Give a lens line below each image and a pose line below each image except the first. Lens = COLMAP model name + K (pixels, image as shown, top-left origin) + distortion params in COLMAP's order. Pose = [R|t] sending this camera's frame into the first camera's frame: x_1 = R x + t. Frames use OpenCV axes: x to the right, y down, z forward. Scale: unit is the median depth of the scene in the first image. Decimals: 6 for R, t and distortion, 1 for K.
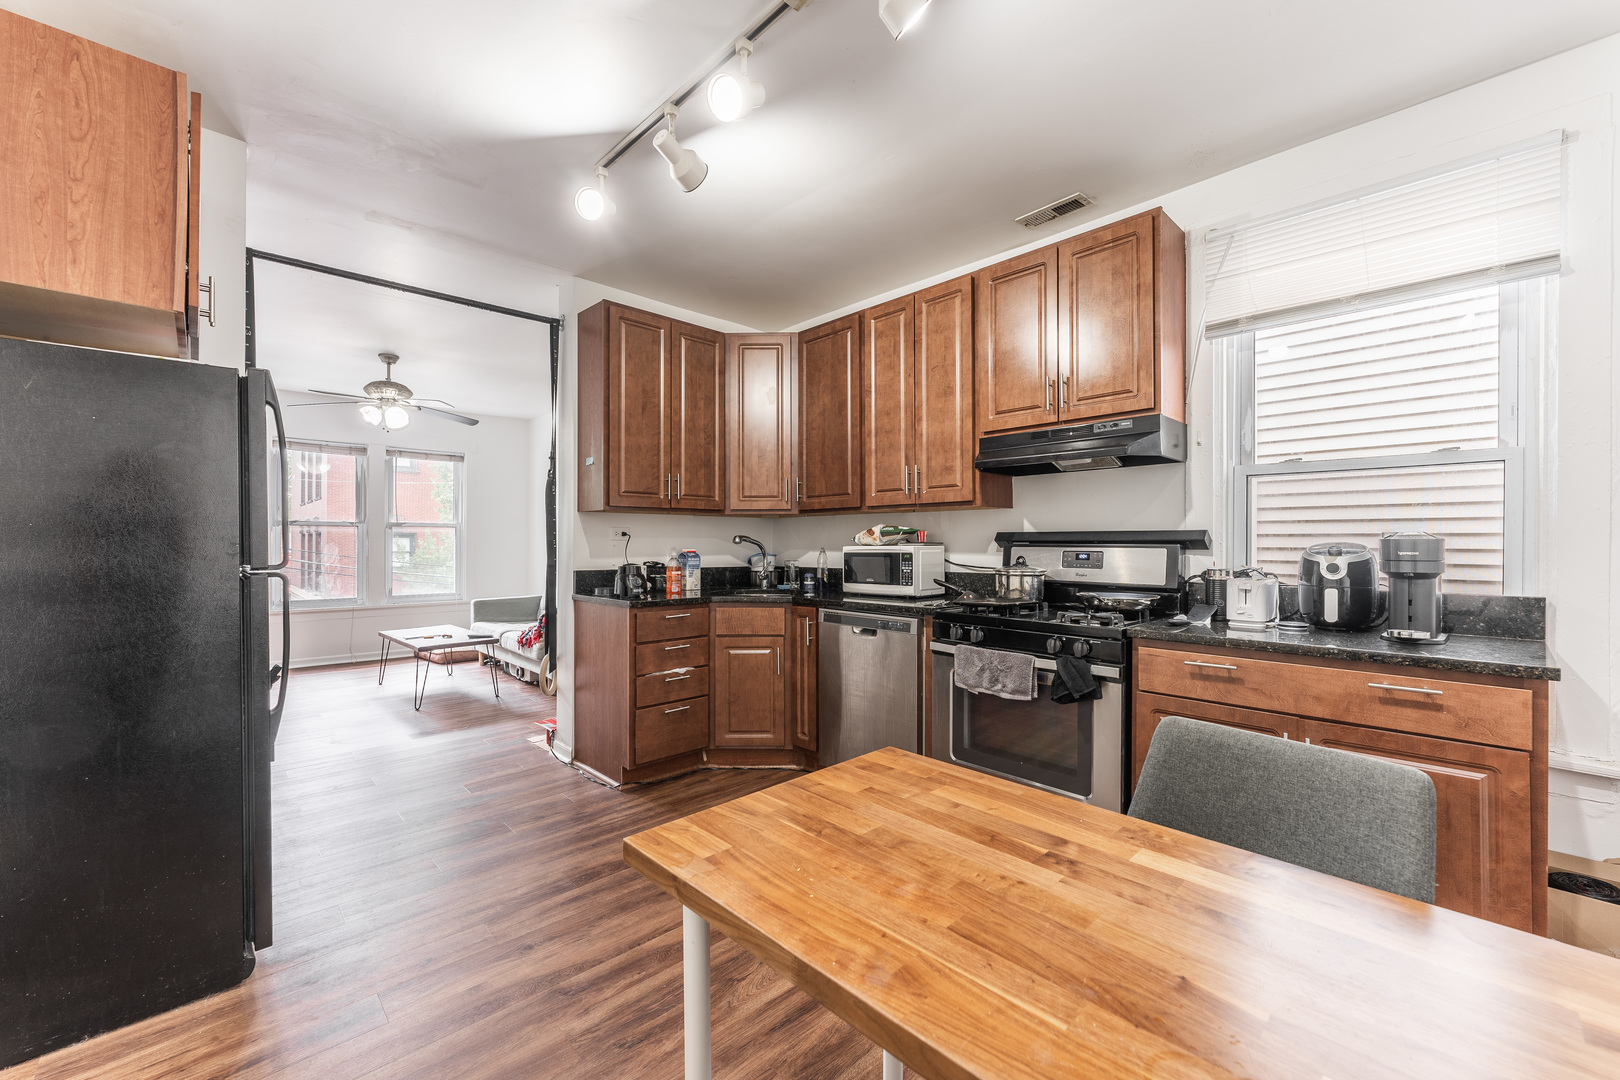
lens RADIAL K [[647.6, 0, 810.7], [0, 647.6, 543.0], [0, 0, 1]] dist [0.004529, 0.000254]
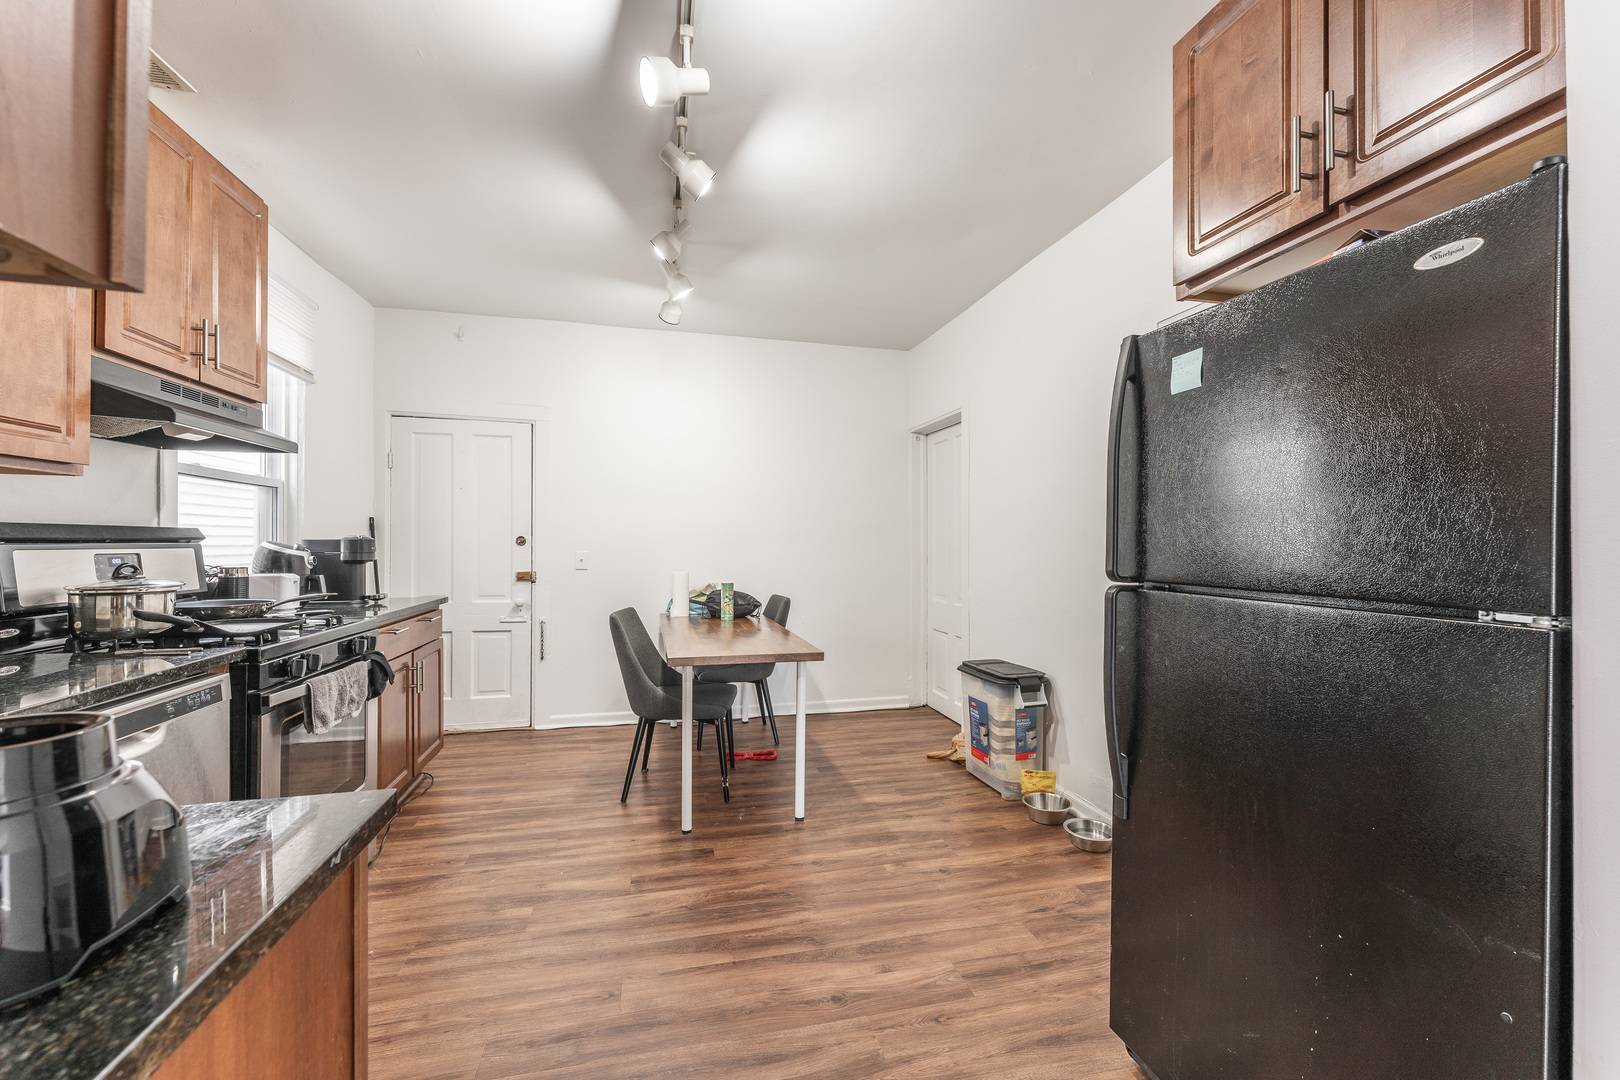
lens RADIAL K [[647.6, 0, 809.7], [0, 647.6, 542.5], [0, 0, 1]] dist [0.004529, 0.000254]
pose [[-0.862842, 0.000822, 0.505473, -0.926477], [-0.000847, 0.999995, -0.003072, 0.002115], [-0.505473, -0.003079, -0.862837, 1.940491]]
